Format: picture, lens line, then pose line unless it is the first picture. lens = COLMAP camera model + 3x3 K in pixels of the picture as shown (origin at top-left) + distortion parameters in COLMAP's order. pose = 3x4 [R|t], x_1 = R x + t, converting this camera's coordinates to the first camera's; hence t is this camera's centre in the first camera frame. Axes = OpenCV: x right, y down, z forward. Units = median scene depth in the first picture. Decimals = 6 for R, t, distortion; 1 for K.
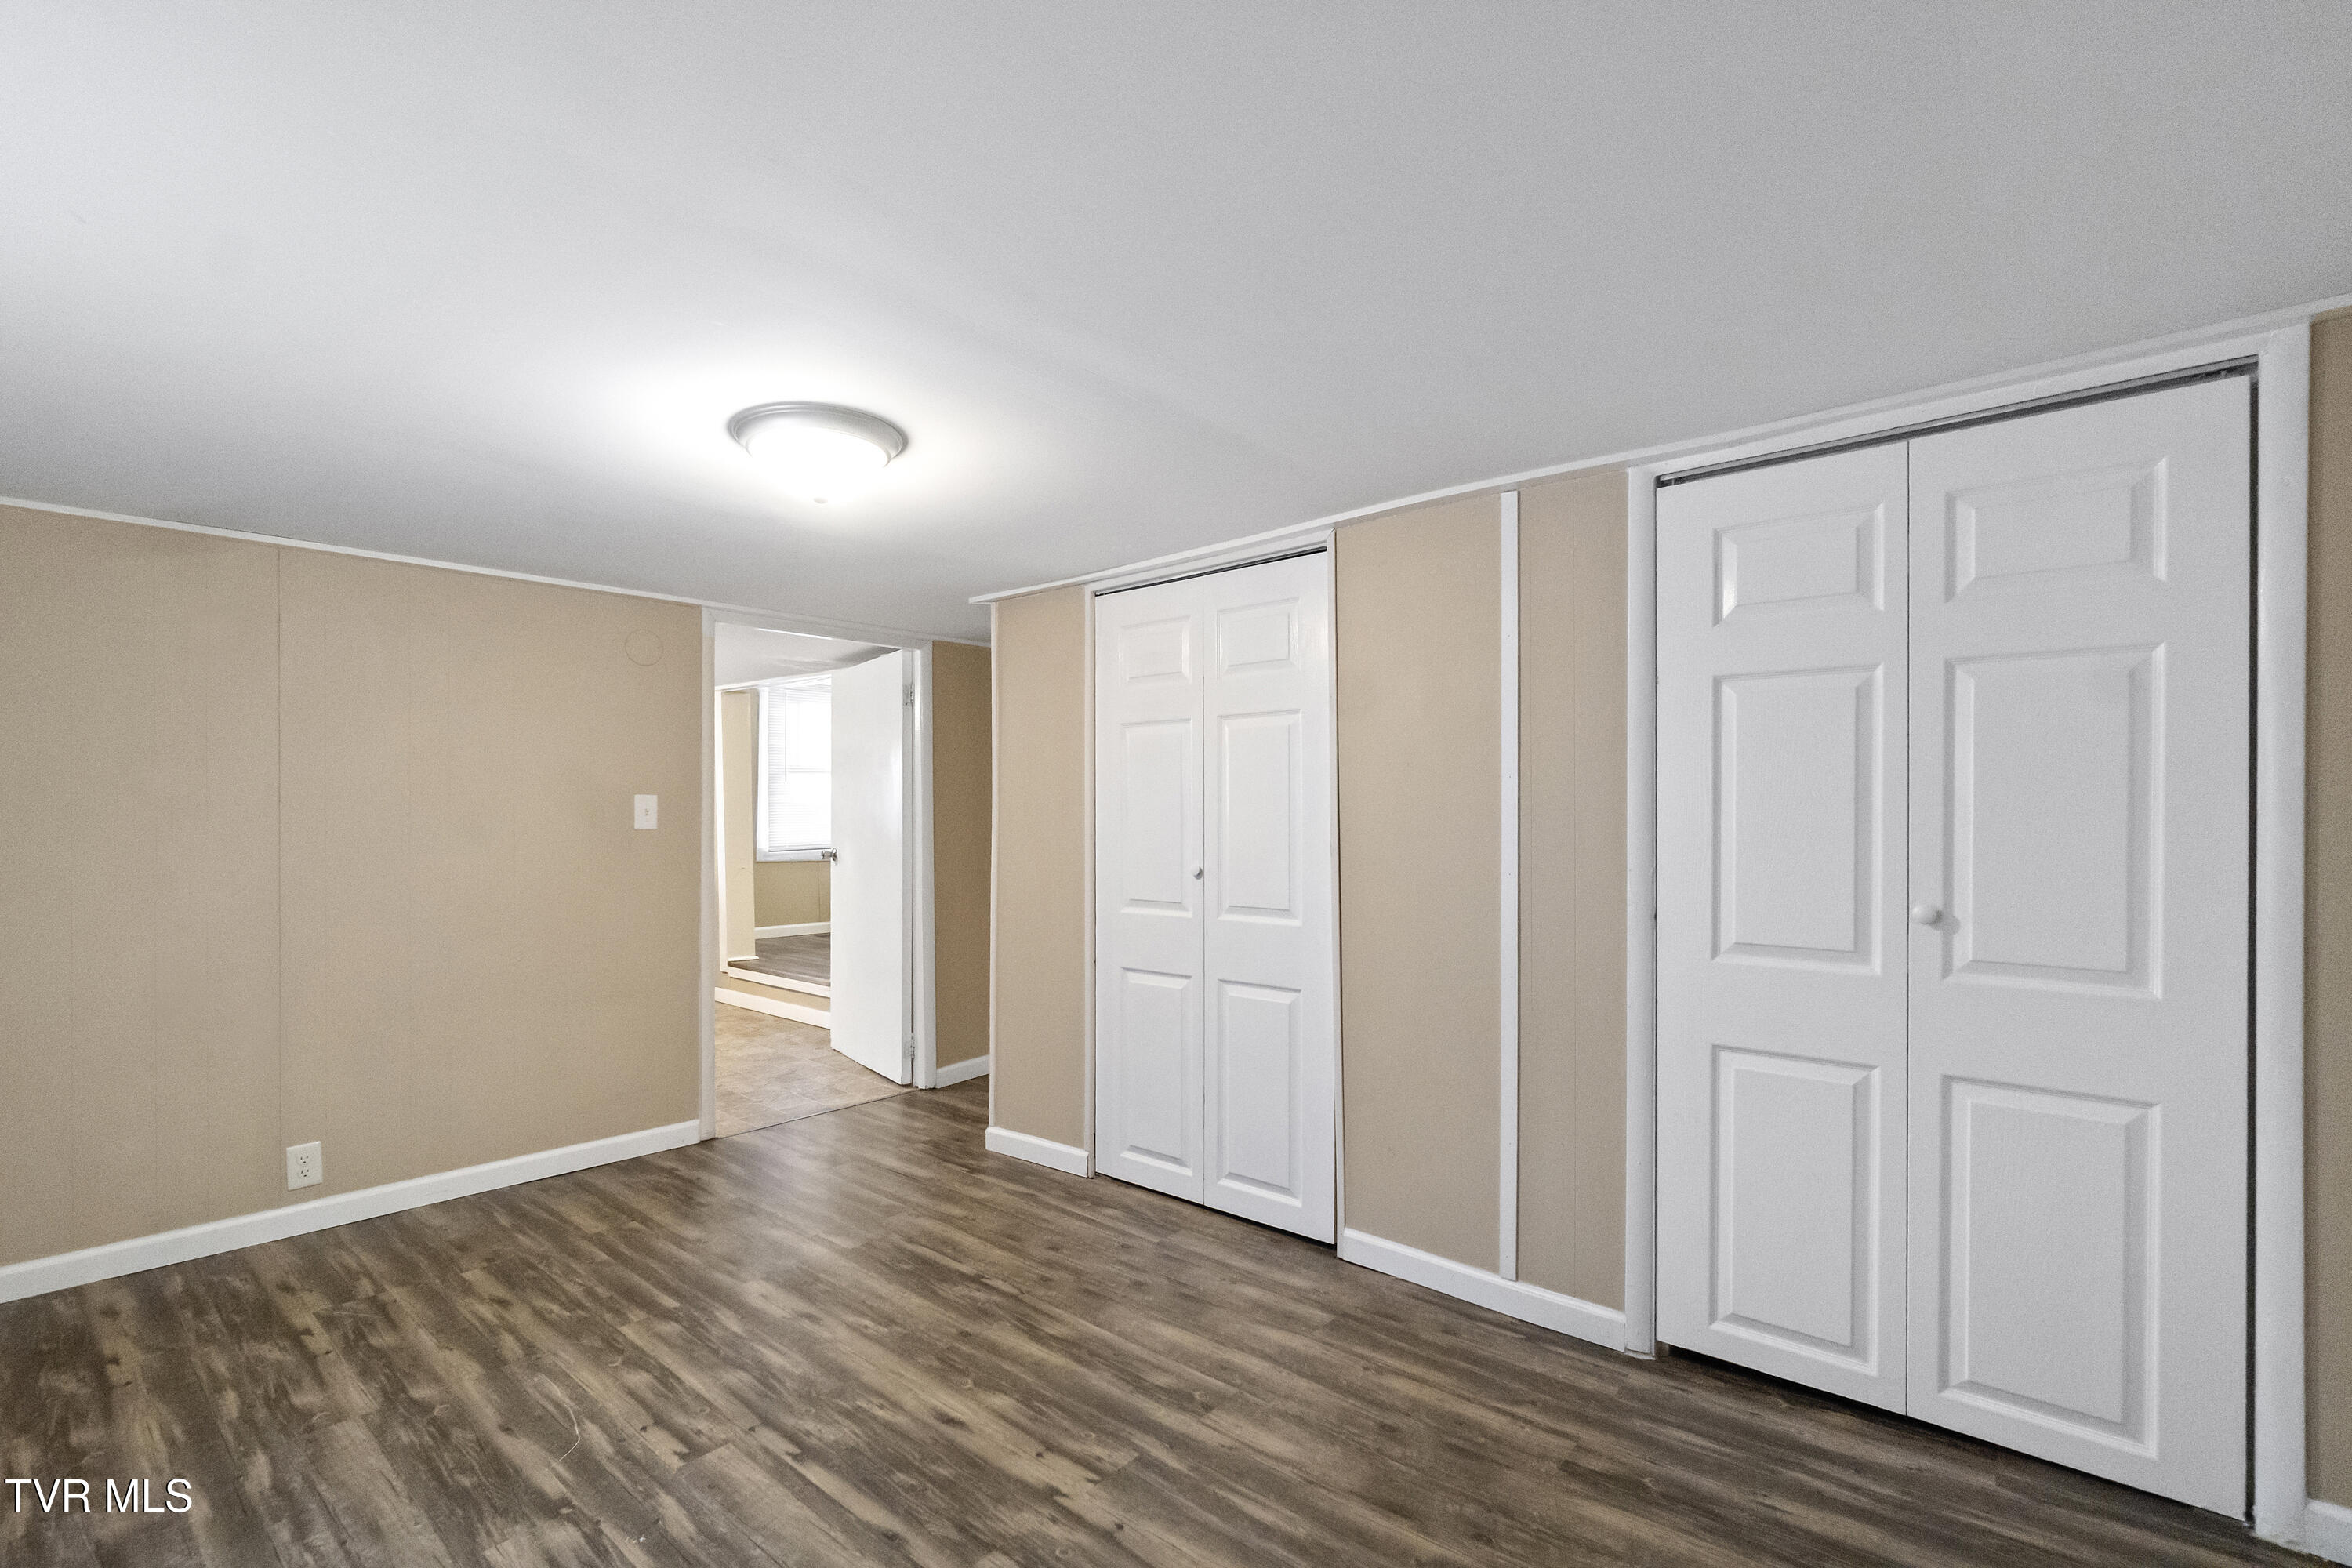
lens RADIAL K [[1031.8, 0, 1164.1], [0, 1031.8, 818.2], [0, 0, 1]] dist [-0.002833, 0.002055]
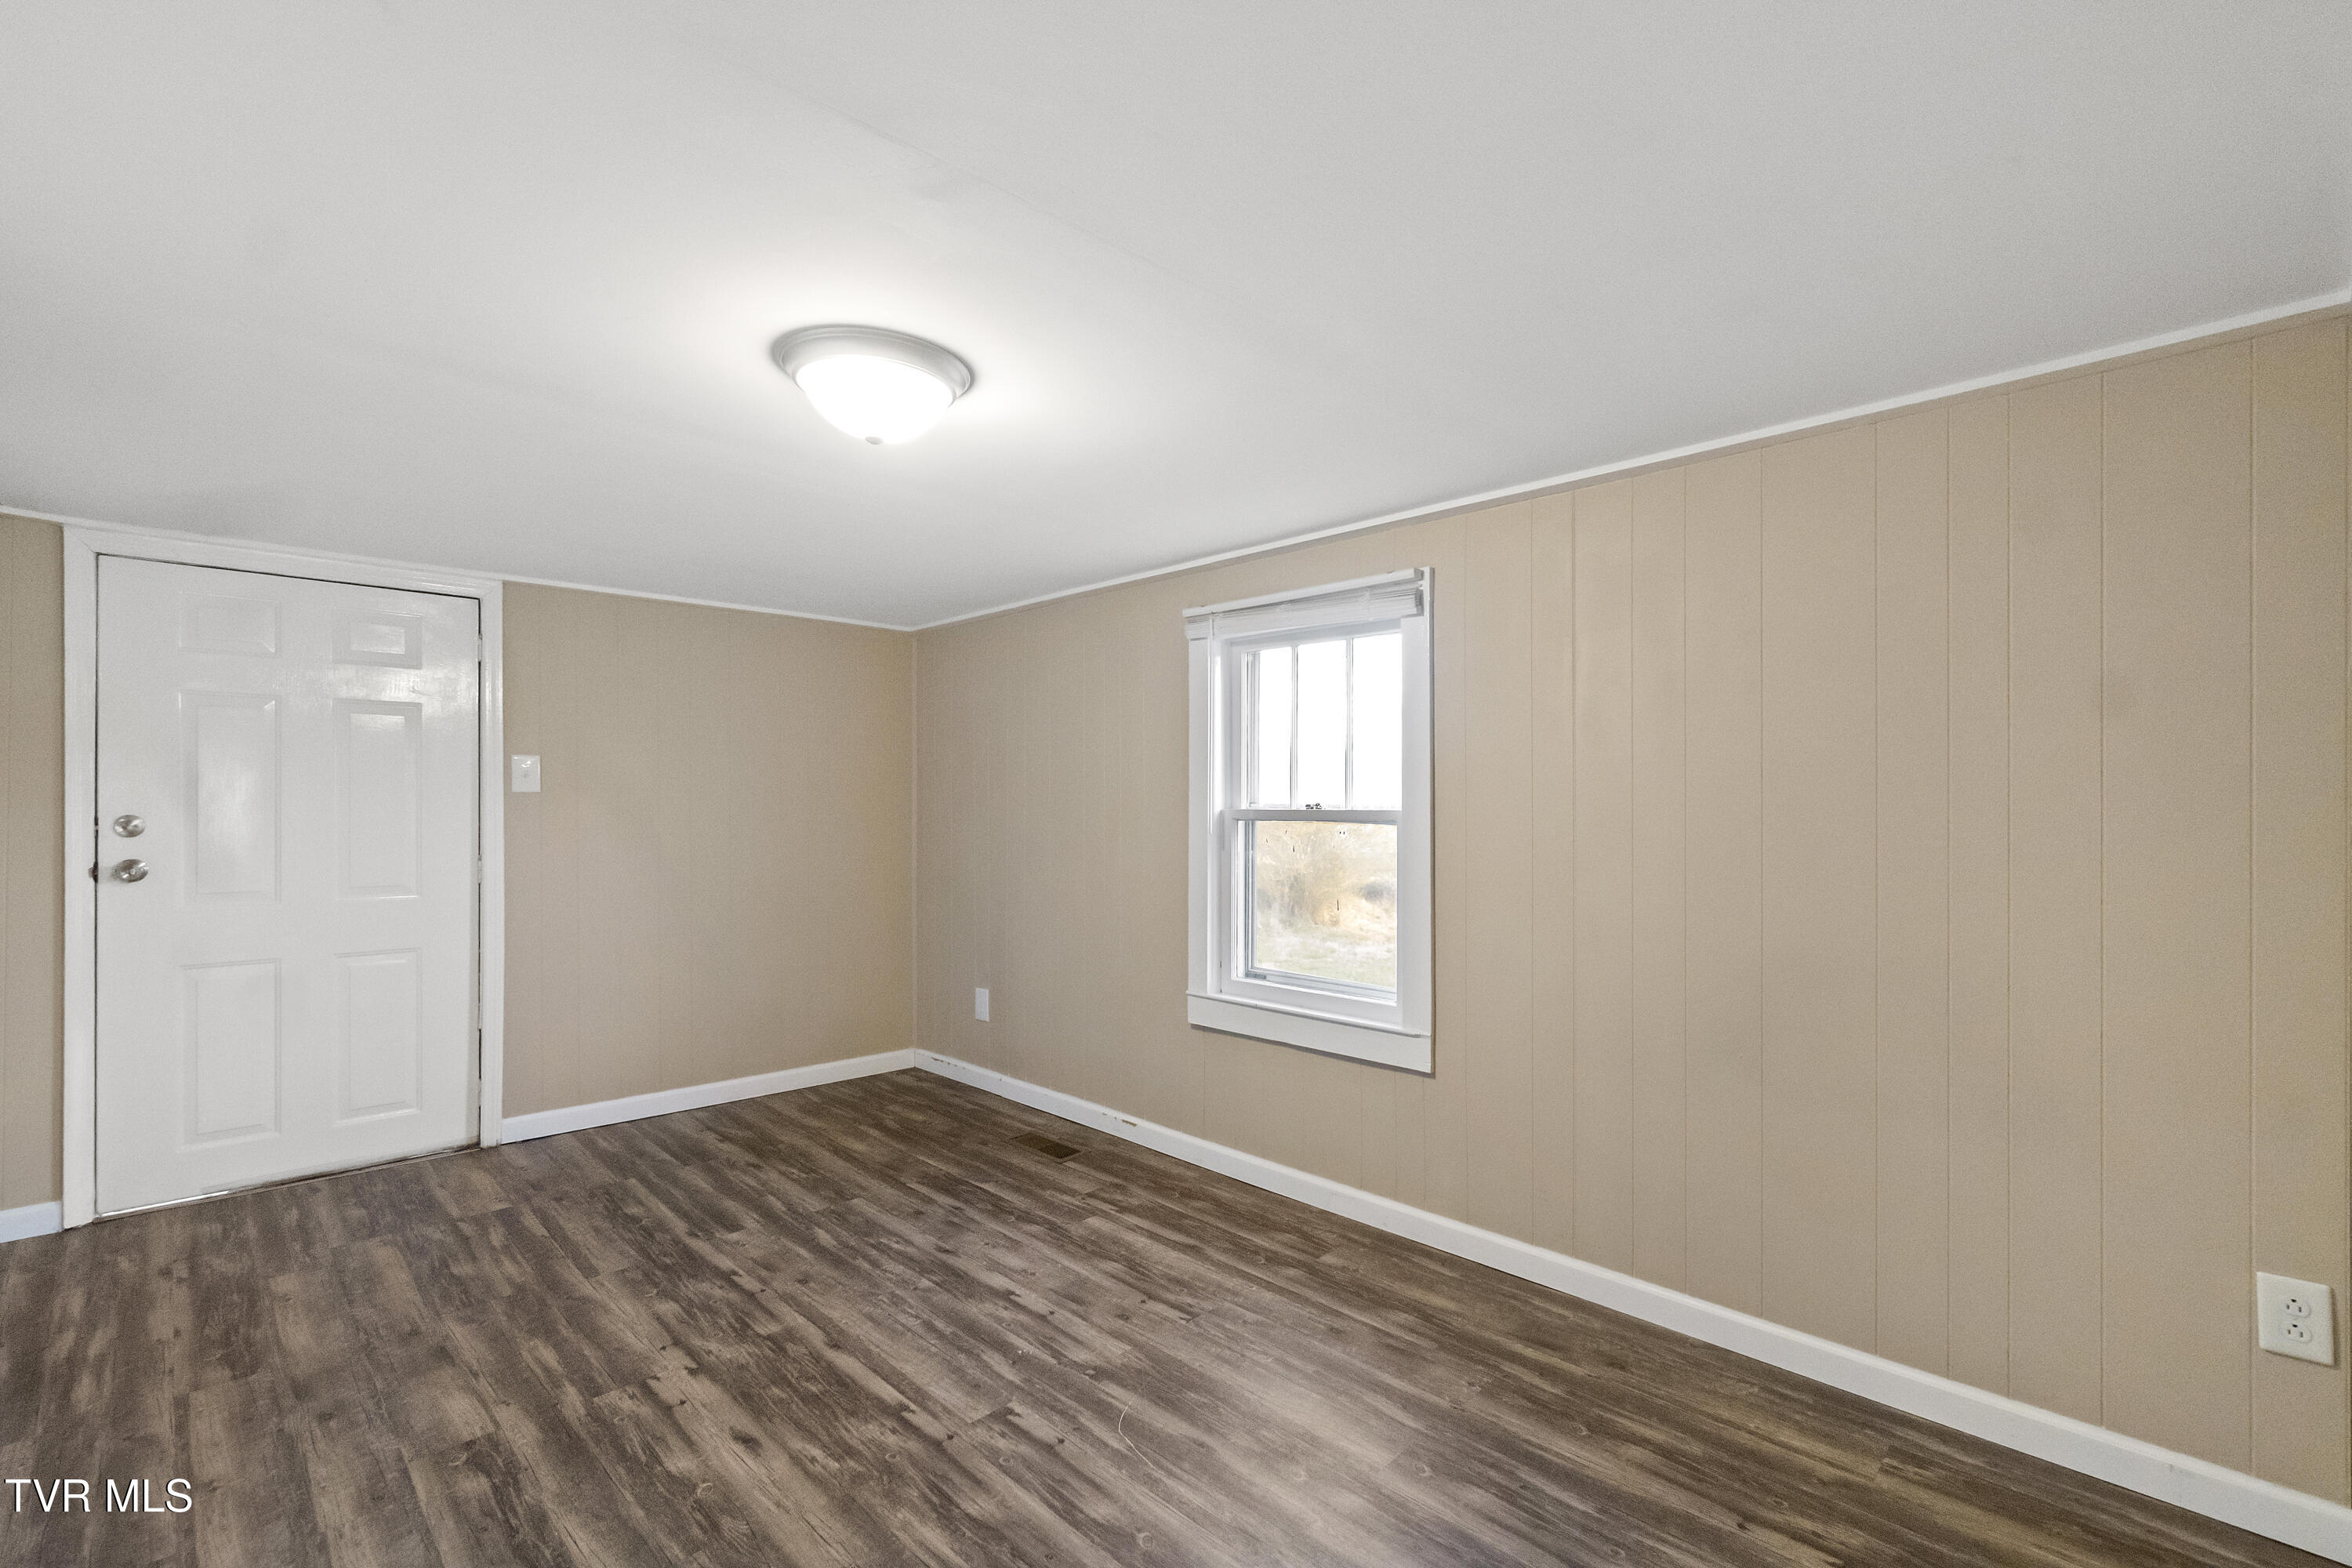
lens RADIAL K [[1031.8, 0, 1165.0], [0, 1031.8, 803.8], [0, 0, 1]] dist [-0.002833, 0.002055]
pose [[-0.995459, 0.002615, 0.095159, -0.701680], [0.002491, 0.999996, -0.001420, 0.004847], [-0.095162, -0.001177, -0.995461, 1.965574]]
